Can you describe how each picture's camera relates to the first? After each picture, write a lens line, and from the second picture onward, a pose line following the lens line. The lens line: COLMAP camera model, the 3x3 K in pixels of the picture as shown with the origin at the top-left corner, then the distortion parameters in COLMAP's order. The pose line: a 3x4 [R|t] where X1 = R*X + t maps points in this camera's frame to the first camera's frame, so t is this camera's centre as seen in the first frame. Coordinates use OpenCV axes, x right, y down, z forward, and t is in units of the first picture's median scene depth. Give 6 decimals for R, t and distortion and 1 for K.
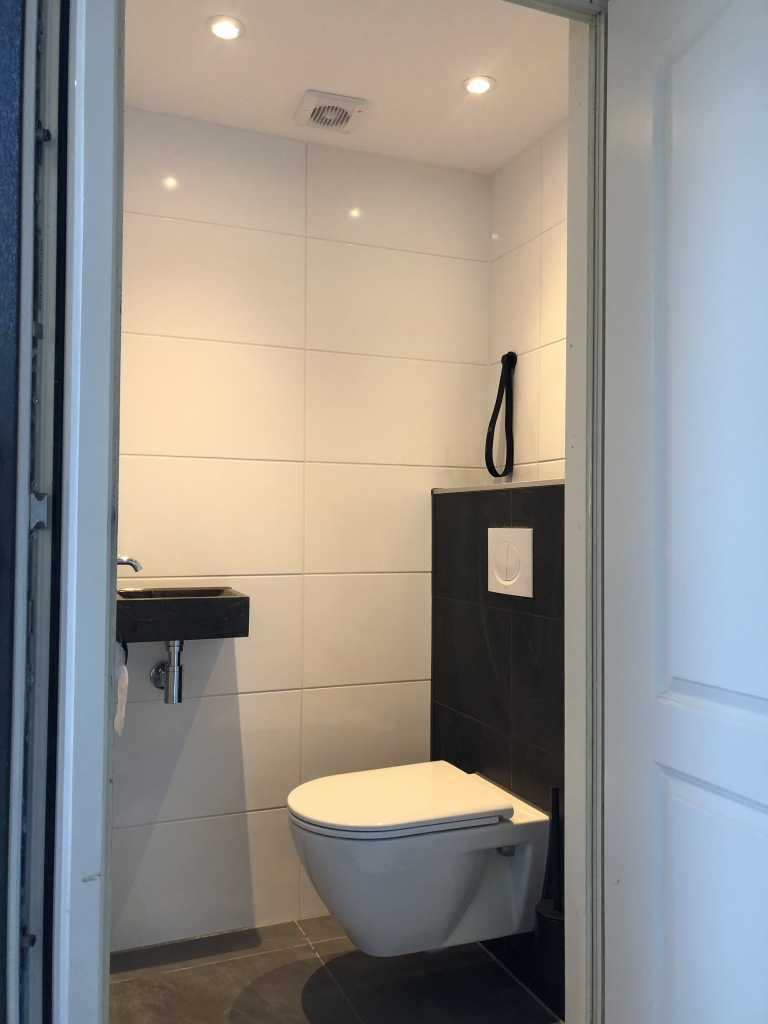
lens RADIAL K [[841.0, 0, 380.1], [0, 841.0, 510.3], [0, 0, 1]] dist [0.015616, -0.017145]
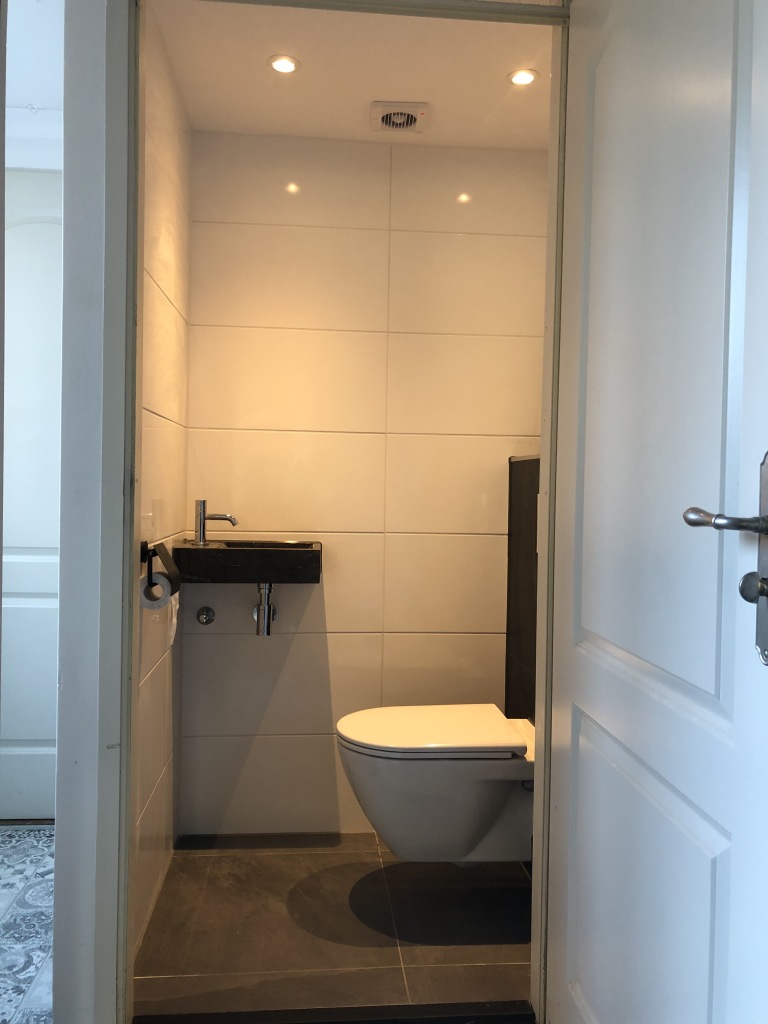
lens RADIAL K [[841.0, 0, 390.6], [0, 841.0, 510.7], [0, 0, 1]] dist [0.015616, -0.017145]
pose [[0.955901, 0.018837, -0.293084, 0.275897], [-0.006678, 0.999077, 0.042432, -0.001545], [0.293613, -0.038604, 0.955145, -0.086423]]
